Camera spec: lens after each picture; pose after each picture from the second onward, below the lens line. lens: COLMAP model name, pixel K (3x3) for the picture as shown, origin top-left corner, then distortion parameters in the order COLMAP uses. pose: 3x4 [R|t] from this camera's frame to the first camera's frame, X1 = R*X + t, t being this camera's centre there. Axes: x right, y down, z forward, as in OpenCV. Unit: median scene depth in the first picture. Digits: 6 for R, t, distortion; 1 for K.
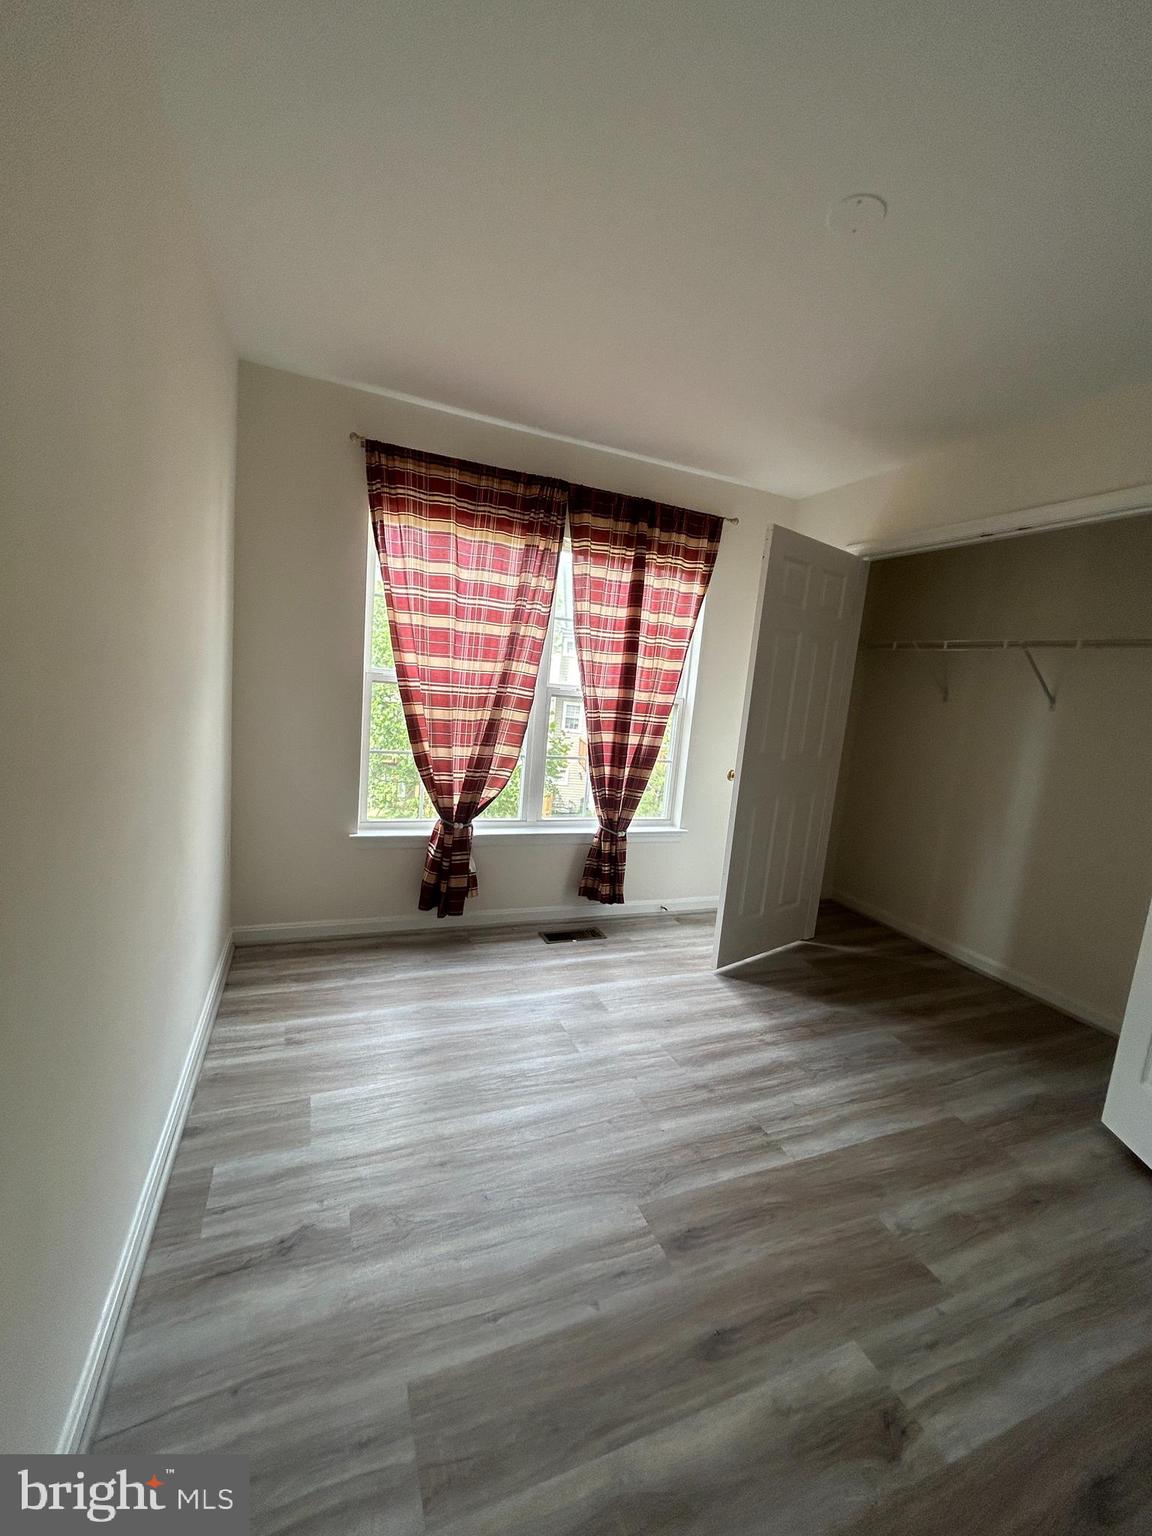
lens RADIAL K [[621.4, 0, 580.1], [0, 621.4, 770.6], [0, 0, 1]] dist [0.002280, 0.000312]
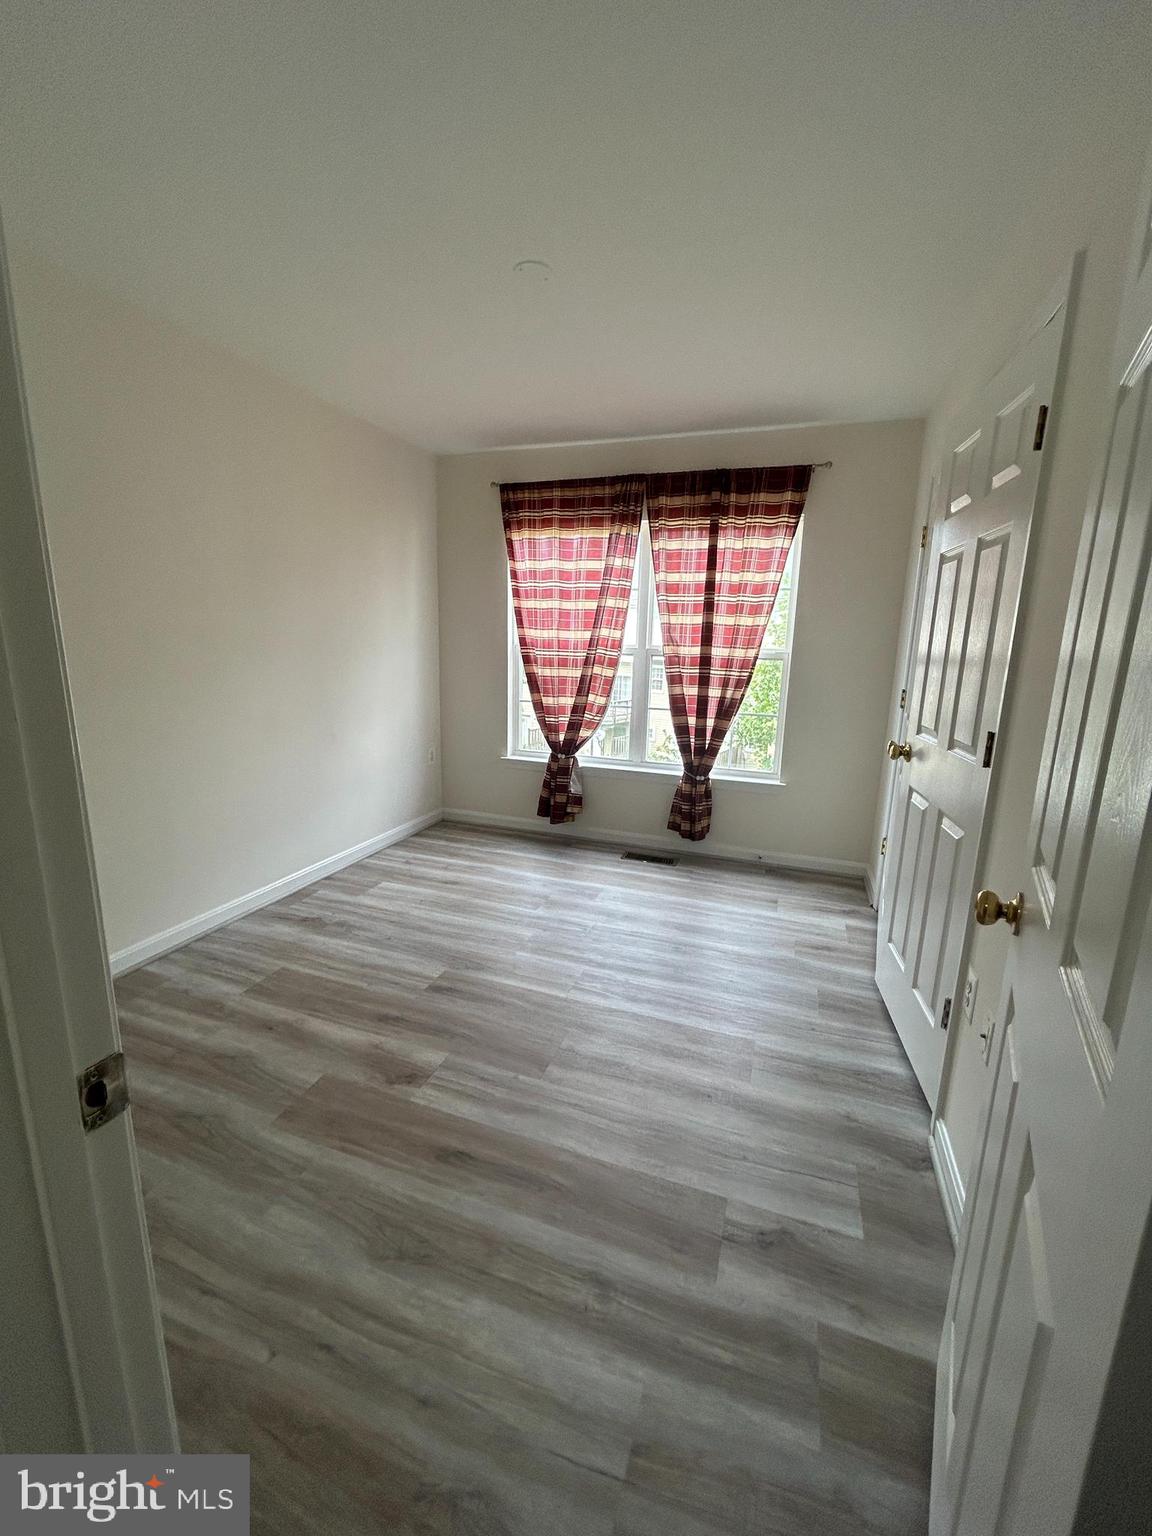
lens RADIAL K [[619.8, 0, 579.5], [0, 619.8, 771.6], [0, 0, 1]] dist [0.000162, 0.000338]
pose [[0.740511, 0.071250, -0.668257, 0.721477], [-0.058551, 0.997423, 0.041465, 0.064163], [0.669489, 0.008421, 0.742774, 0.036331]]
